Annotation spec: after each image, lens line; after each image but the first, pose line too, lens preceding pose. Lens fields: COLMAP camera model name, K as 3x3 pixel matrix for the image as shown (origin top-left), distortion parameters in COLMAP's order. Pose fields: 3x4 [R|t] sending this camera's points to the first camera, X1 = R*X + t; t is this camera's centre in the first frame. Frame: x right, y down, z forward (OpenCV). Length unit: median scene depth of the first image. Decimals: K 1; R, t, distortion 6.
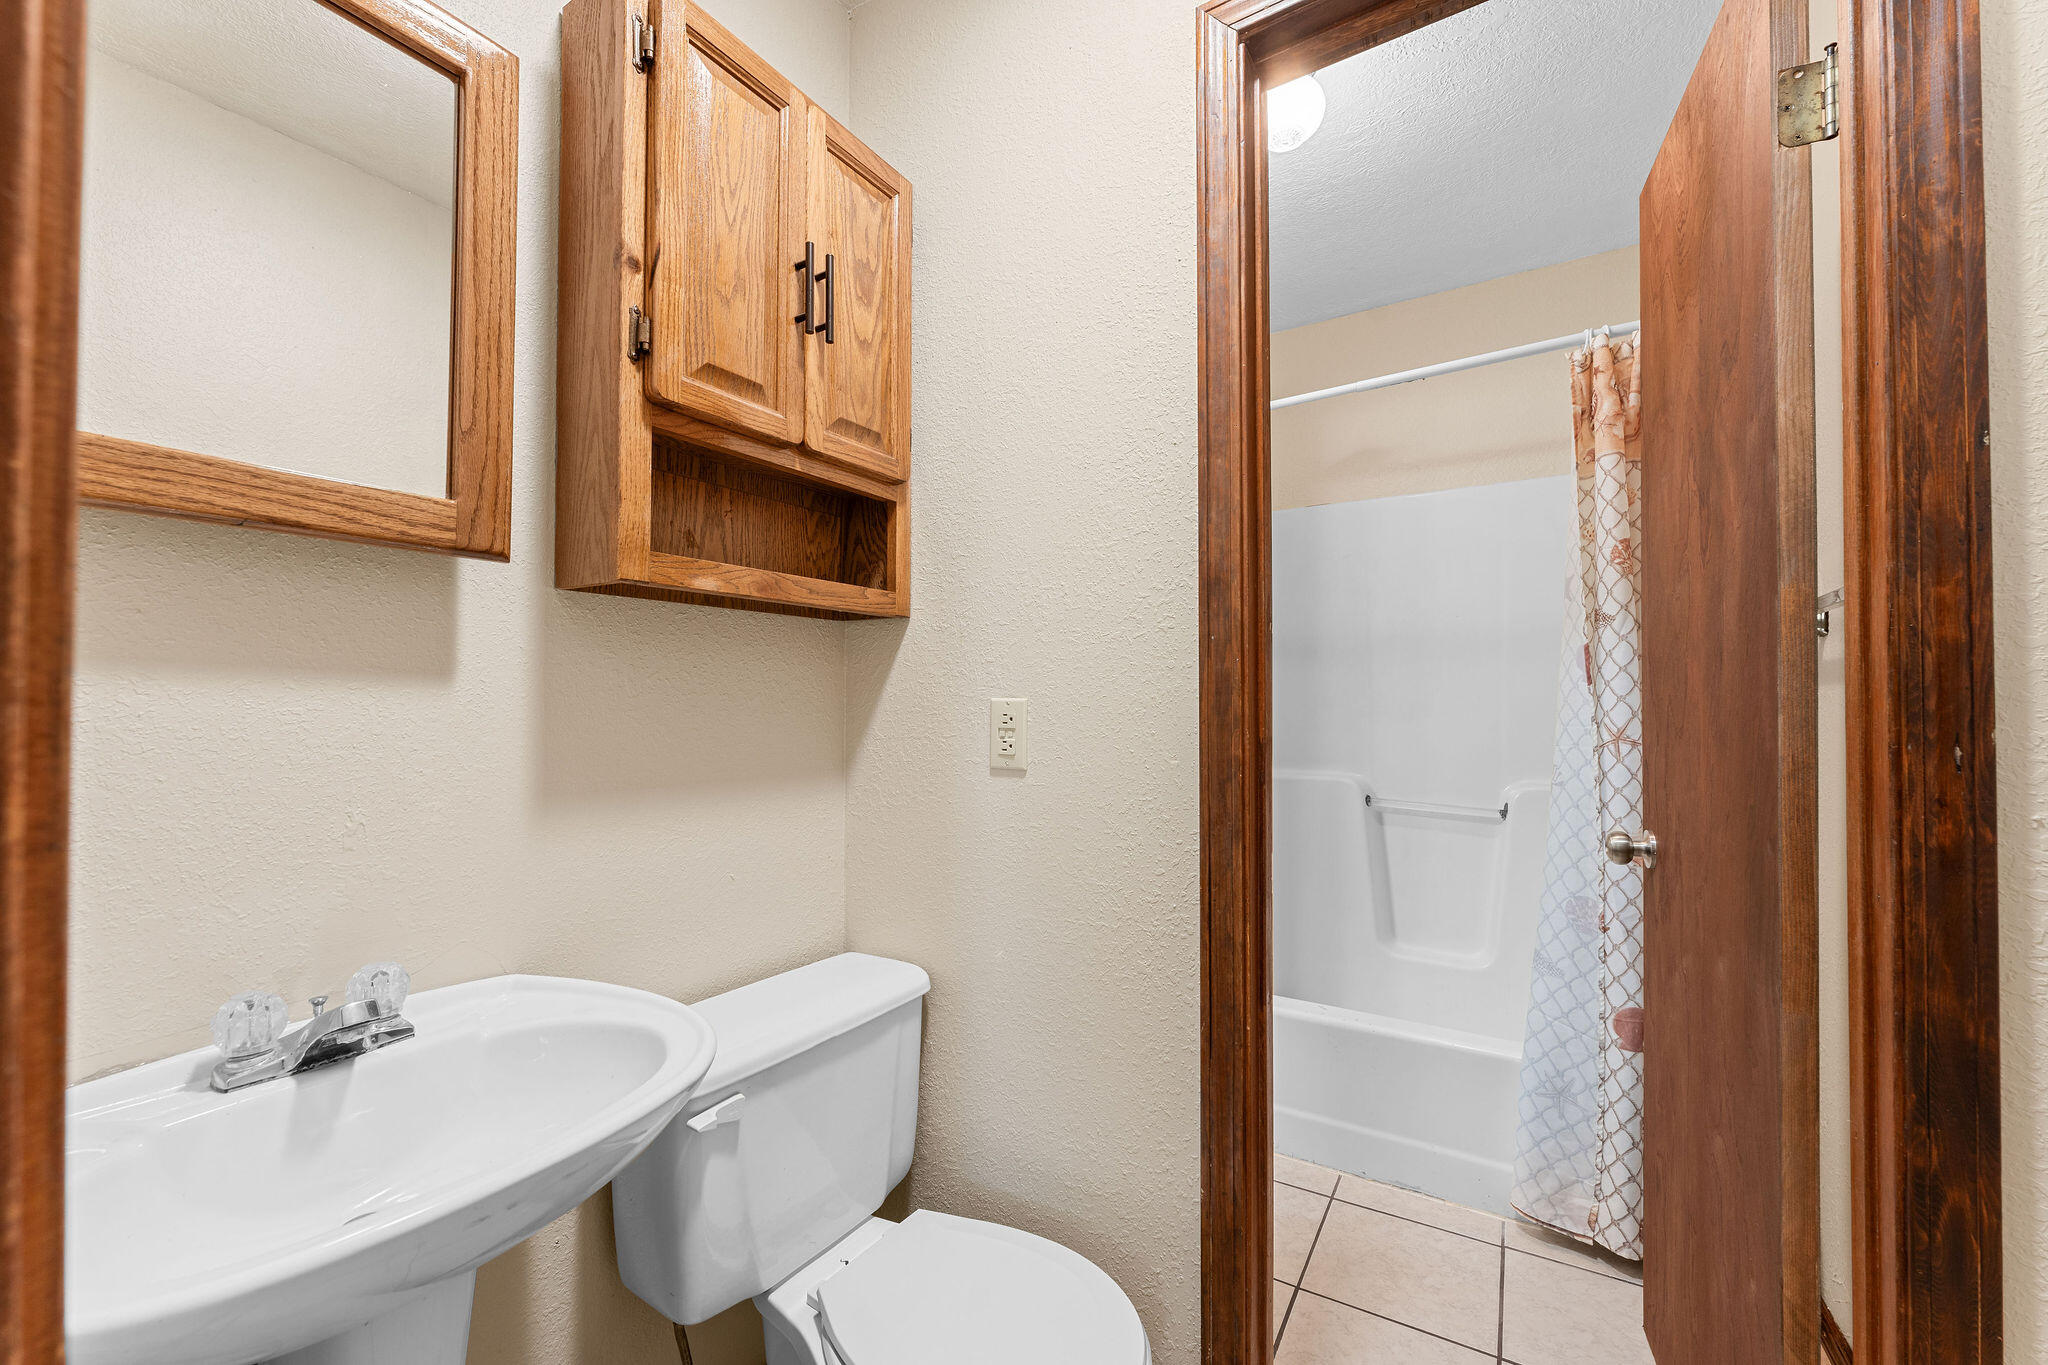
lens RADIAL K [[815.1, 0, 1022.7], [0, 815.1, 699.5], [0, 0, 1]] dist [-0.003483, 0.000135]
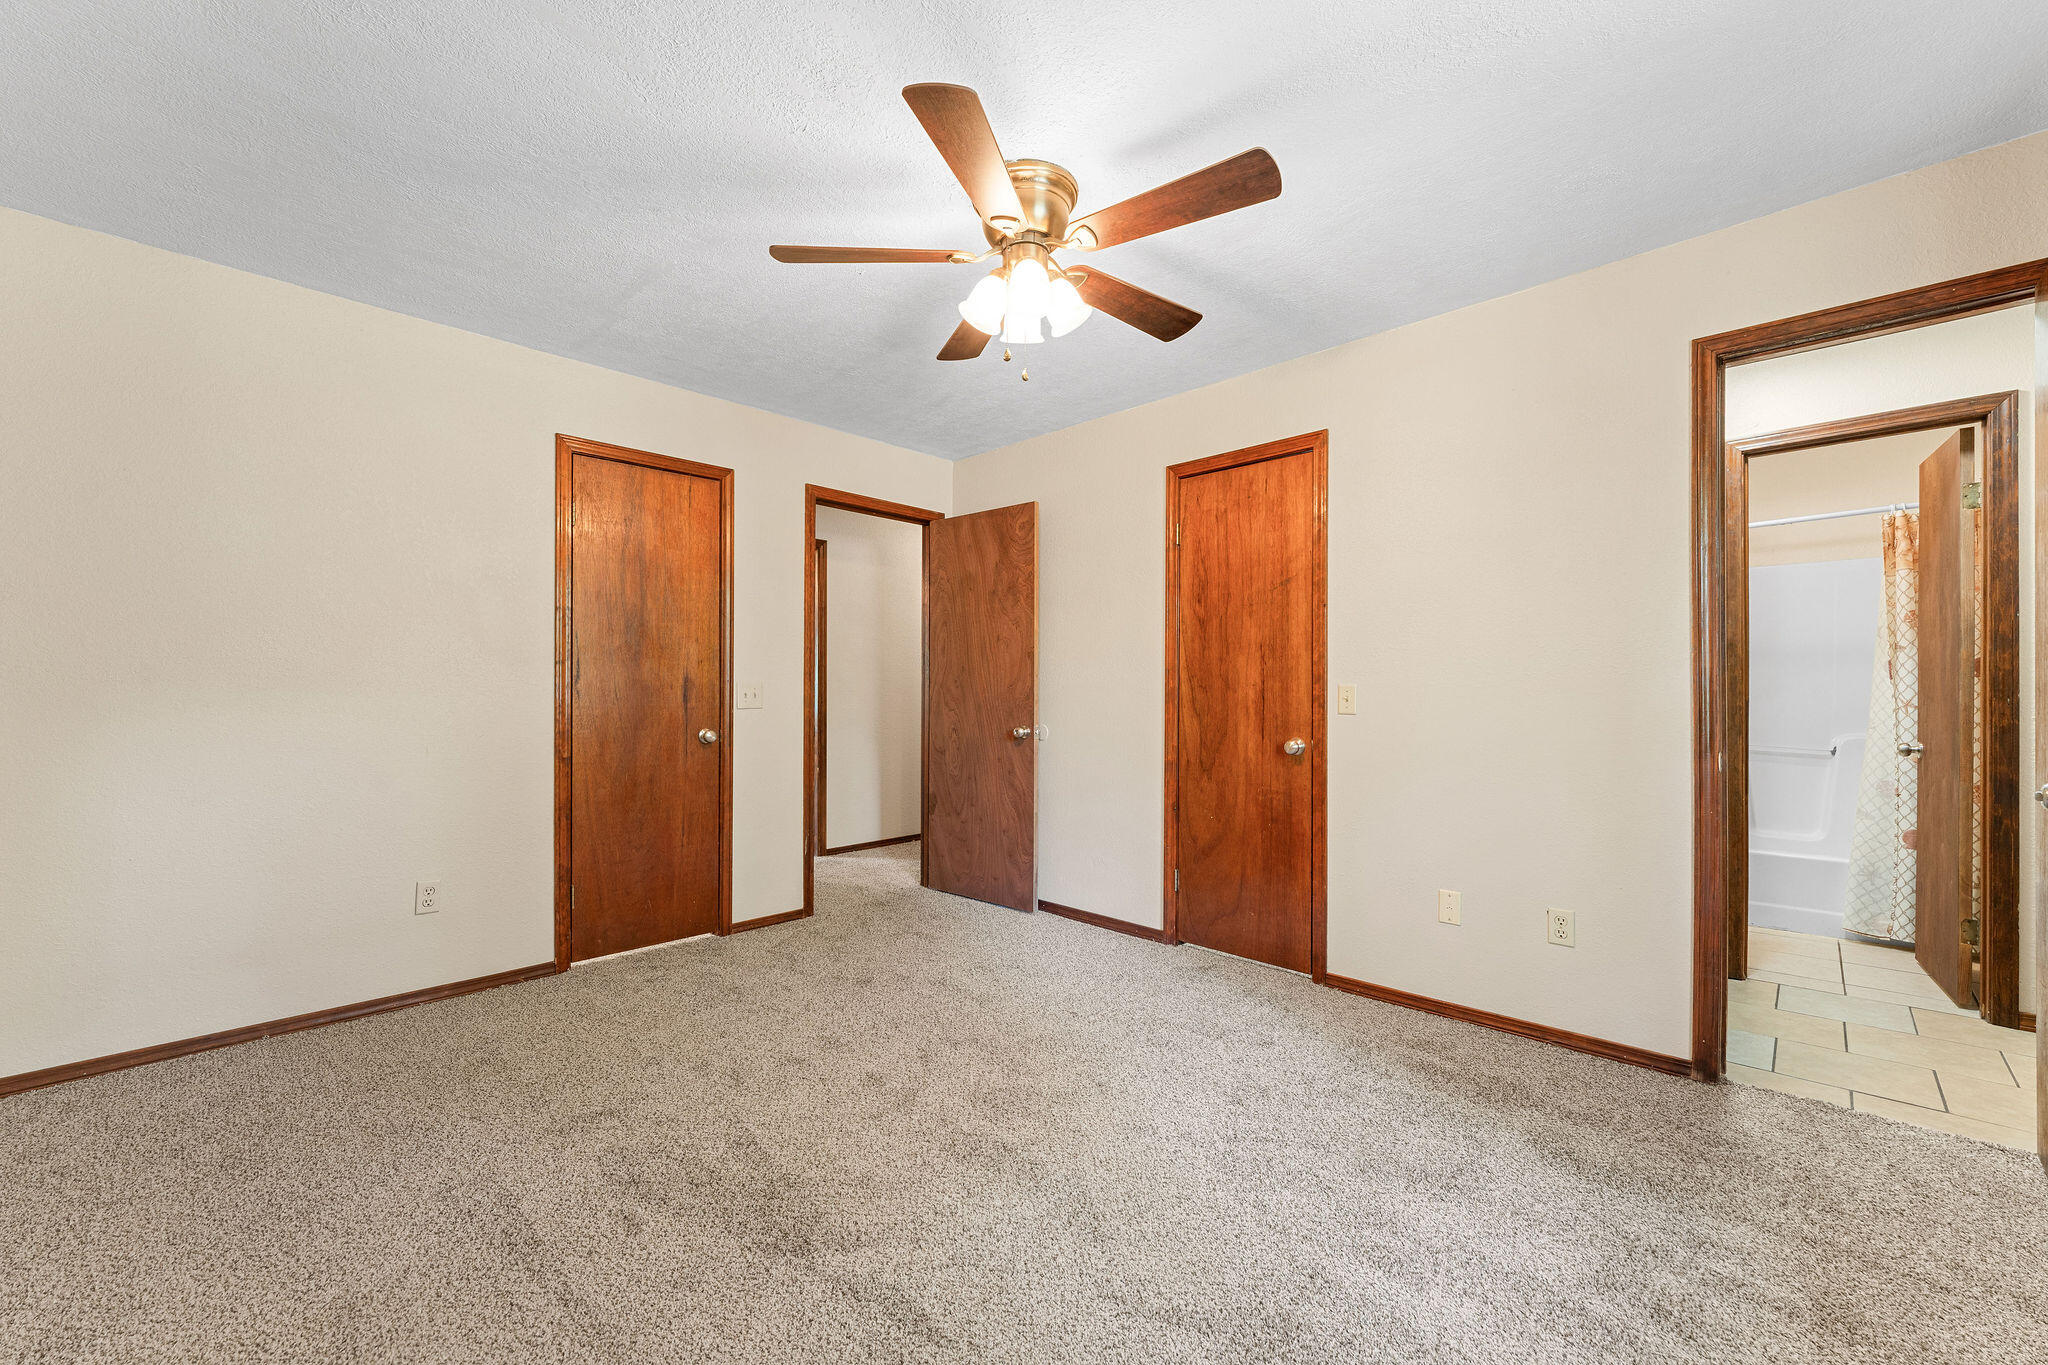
lens RADIAL K [[815.1, 0, 1035.1], [0, 815.1, 708.4], [0, 0, 1]] dist [-0.003483, 0.000135]
pose [[0.977961, -0.002806, -0.208770, -1.038120], [0.006709, 0.999816, 0.017990, 0.003384], [0.208681, -0.018995, 0.977799, -1.529044]]
